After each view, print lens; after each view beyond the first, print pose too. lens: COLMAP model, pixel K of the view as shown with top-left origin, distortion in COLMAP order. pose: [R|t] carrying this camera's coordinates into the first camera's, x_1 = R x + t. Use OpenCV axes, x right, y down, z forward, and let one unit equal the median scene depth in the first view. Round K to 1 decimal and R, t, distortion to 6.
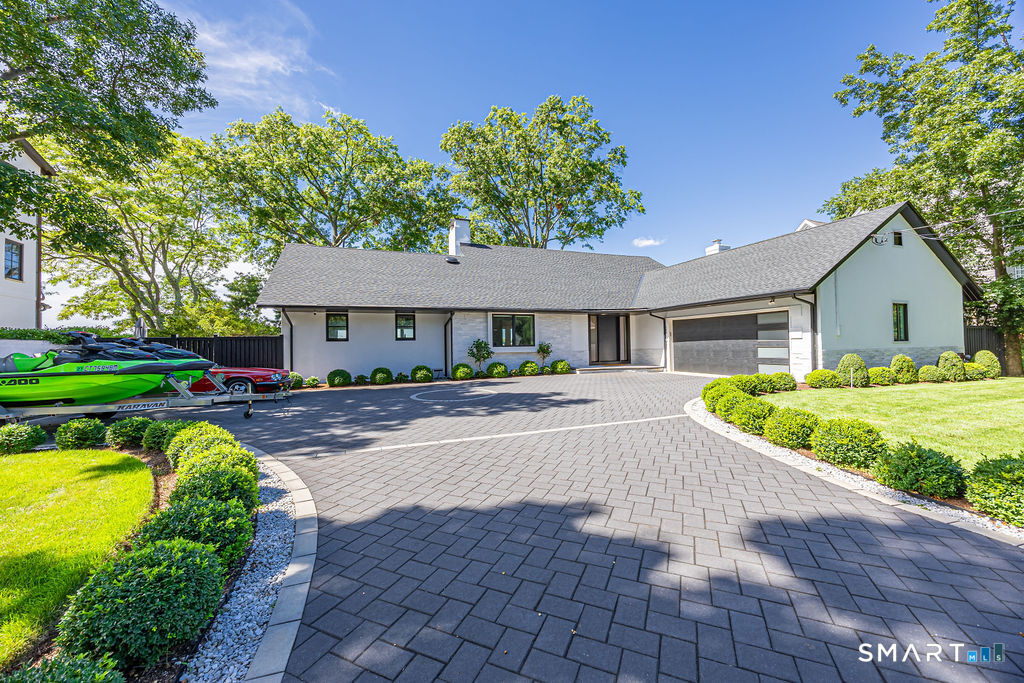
lens RADIAL K [[392.4, 0, 510.6], [0, 392.4, 337.2], [0, 0, 1]] dist [-0.000985, -0.000031]
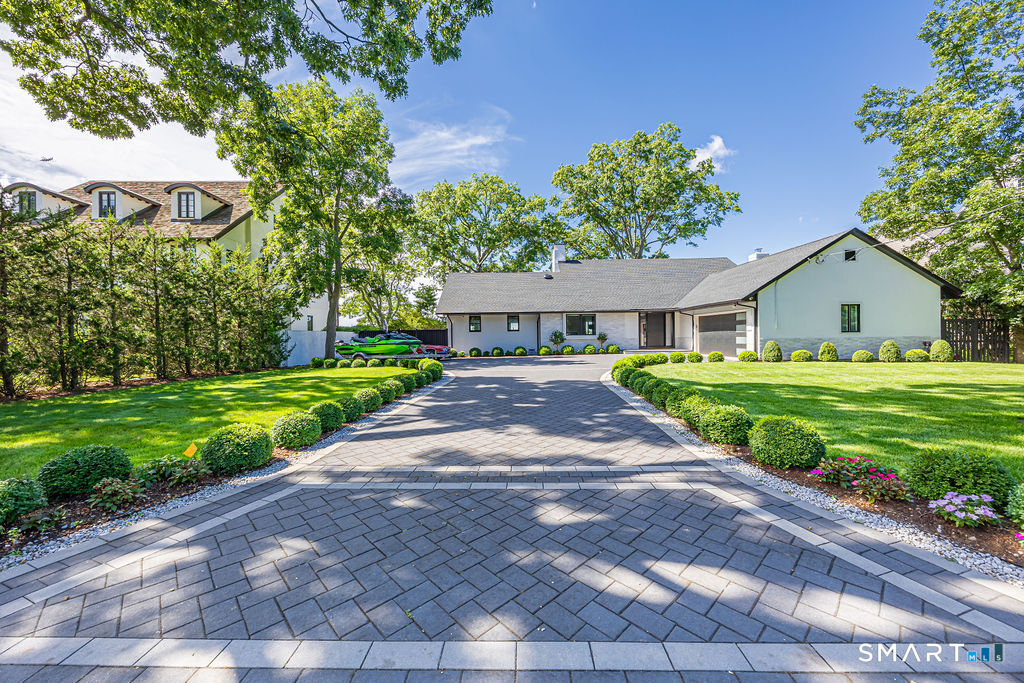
lens RADIAL K [[392.4, 0, 510.6], [0, 392.4, 337.2], [0, 0, 1]] dist [-0.000985, -0.000031]
pose [[0.933144, 0.005305, -0.359465, 0.267471], [0.005056, 0.999599, 0.027877, -0.011202], [0.359468, -0.027831, 0.932742, -0.460041]]
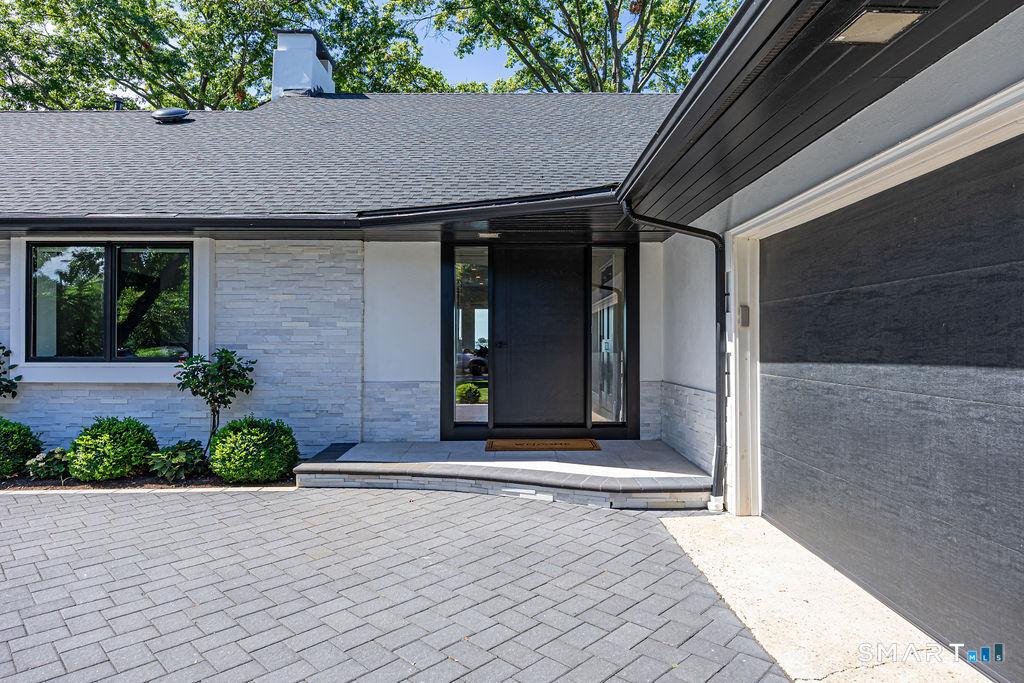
lens RADIAL K [[616.1, 0, 512.0], [0, 616.1, 341.5], [0, 0, 1]] dist [0.000804, 0.000065]
pose [[0.940360, 0.017167, -0.339747, 0.366383], [-0.010038, 0.999691, 0.022731, -0.002090], [0.340032, -0.017965, 0.940242, 0.619801]]
